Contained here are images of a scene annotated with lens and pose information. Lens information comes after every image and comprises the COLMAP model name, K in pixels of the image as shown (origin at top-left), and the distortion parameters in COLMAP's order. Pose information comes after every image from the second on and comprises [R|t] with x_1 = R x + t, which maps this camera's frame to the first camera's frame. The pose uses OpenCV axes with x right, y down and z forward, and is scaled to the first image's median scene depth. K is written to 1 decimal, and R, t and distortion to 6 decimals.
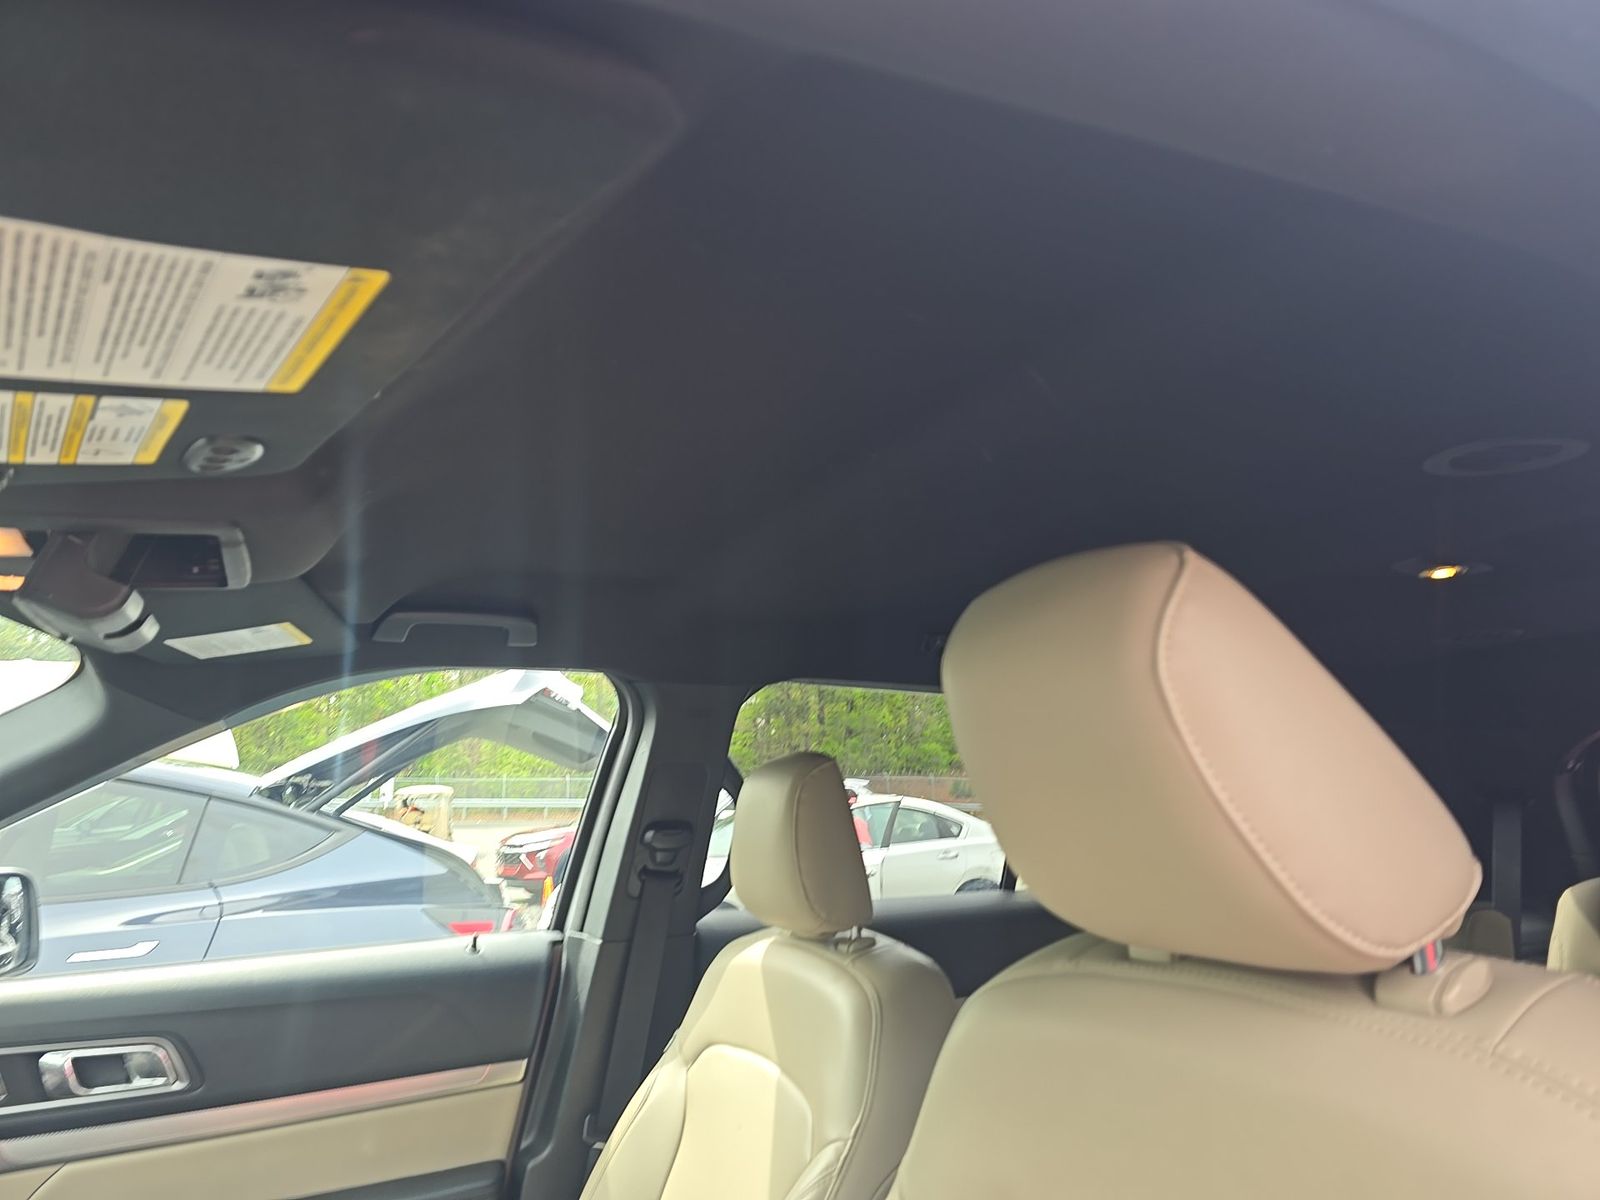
lens RADIAL K [[1072.2, 0, 796.2], [0, 1072.2, 605.9], [0, 0, 1]] dist [0.021669, -0.001299]
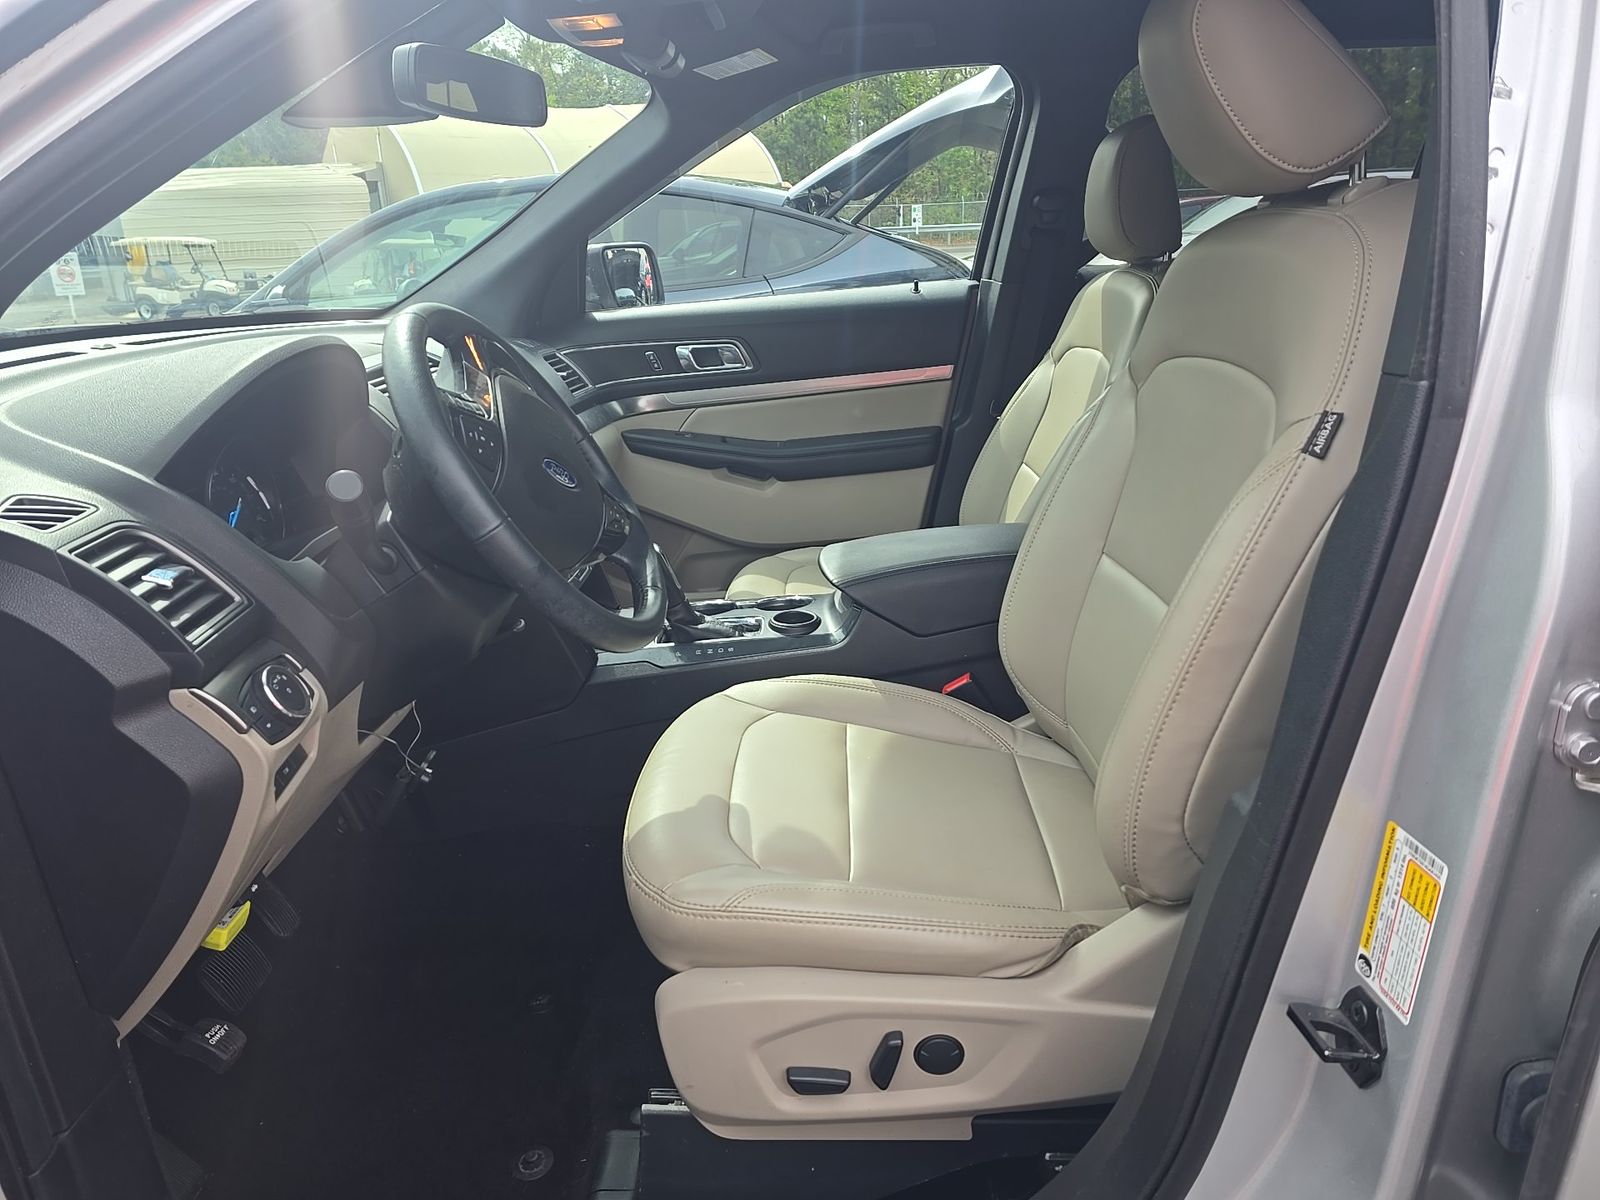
lens RADIAL K [[1072.2, 0, 796.2], [0, 1072.2, 605.9], [0, 0, 1]] dist [0.021669, -0.001299]
pose [[0.891904, 0.114878, -0.437390, 0.238728], [0.118283, 0.874265, 0.470818, -0.004824], [0.436481, -0.471661, 0.766172, -0.371816]]
